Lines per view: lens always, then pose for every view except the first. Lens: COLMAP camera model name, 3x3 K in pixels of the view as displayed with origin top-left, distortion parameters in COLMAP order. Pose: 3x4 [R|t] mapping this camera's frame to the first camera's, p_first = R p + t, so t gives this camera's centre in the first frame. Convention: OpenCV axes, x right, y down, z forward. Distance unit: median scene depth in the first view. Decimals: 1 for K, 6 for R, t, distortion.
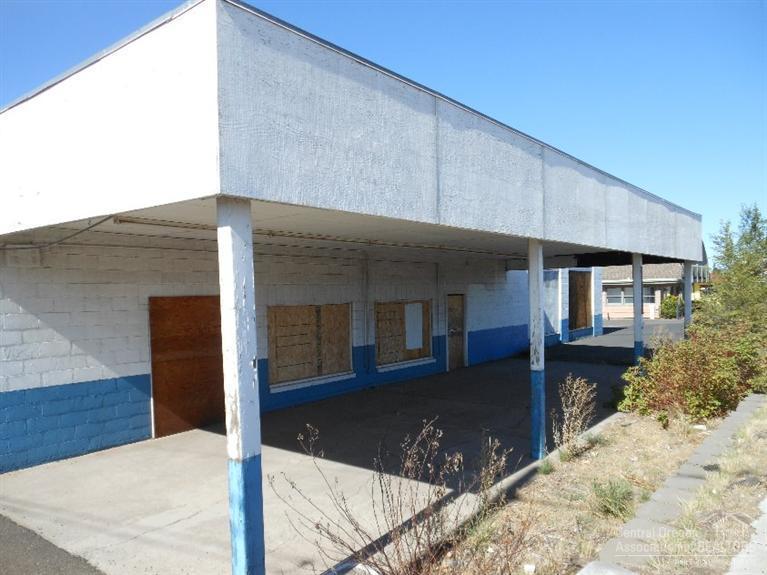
lens RADIAL K [[568.4, 0, 381.4], [0, 568.4, 319.4], [0, 0, 1]] dist [0.038037, 0.003788]
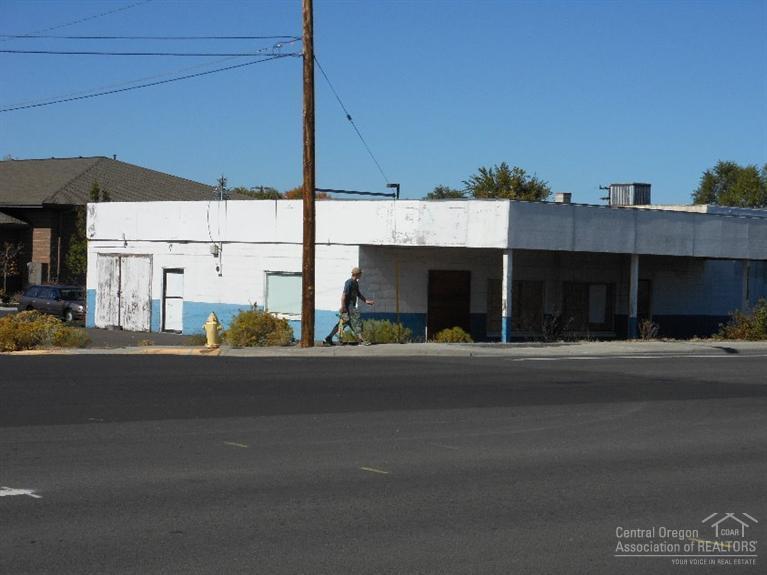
lens RADIAL K [[1693.3, 0, 383.5], [0, 1693.3, 287.5], [0, 0, 1]] dist [0.073397, 0.245016]
pose [[0.985016, 0.054989, -0.163463, 0.314681], [-0.060825, 0.997670, -0.030913, 0.184900], [0.161382, 0.040392, 0.986065, -4.163467]]
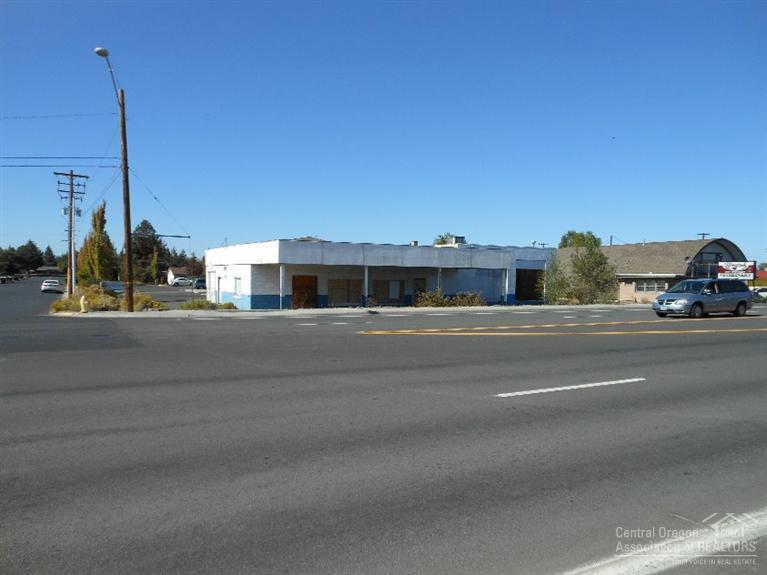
lens RADIAL K [[568.4, 0, 381.4], [0, 568.4, 319.4], [0, 0, 1]] dist [0.038037, 0.003788]
pose [[0.921836, 0.062941, -0.382436, 1.627936], [-0.051020, 0.997846, 0.041245, 0.068307], [0.384208, -0.018509, 0.923061, -2.311067]]
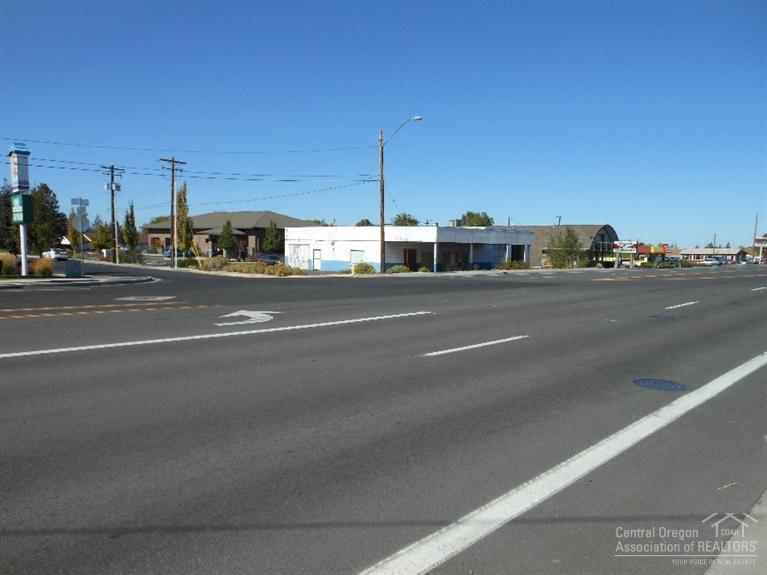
lens RADIAL K [[568.4, 0, 381.4], [0, 568.4, 319.4], [0, 0, 1]] dist [0.038037, 0.003788]
pose [[0.995515, 0.054158, -0.077571, -0.160727], [-0.047948, 0.995658, 0.079792, 0.211348], [0.081556, -0.075714, 0.993789, -4.531761]]
